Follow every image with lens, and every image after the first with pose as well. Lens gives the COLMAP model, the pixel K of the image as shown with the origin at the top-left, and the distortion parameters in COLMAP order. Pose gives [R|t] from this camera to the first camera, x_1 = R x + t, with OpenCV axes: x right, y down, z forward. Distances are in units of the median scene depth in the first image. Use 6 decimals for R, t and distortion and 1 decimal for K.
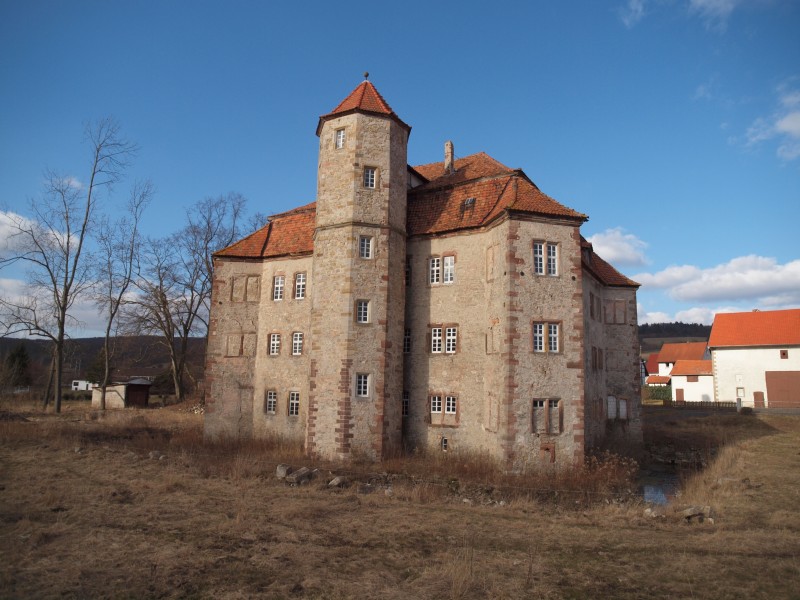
lens RADIAL K [[572.1, 0, 392.9], [0, 572.1, 291.8], [0, 0, 1]] dist [-0.122750, 0.086230]
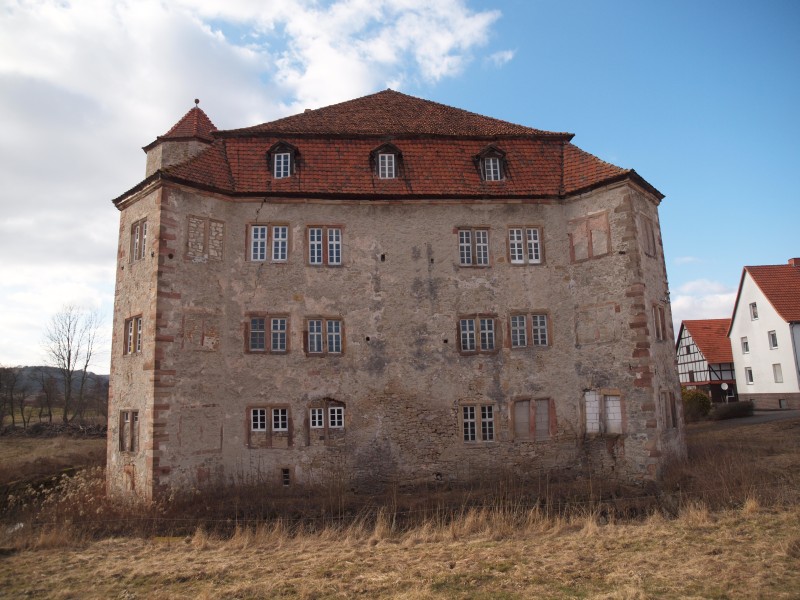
lens RADIAL K [[572.1, 0, 405.9], [0, 572.1, 284.1], [0, 0, 1]] dist [-0.122750, 0.086230]
pose [[0.590691, -0.201824, -0.781250, 1.041822], [0.186224, 0.976174, -0.111378, 0.153028], [0.785114, -0.079698, 0.614202, 0.723011]]
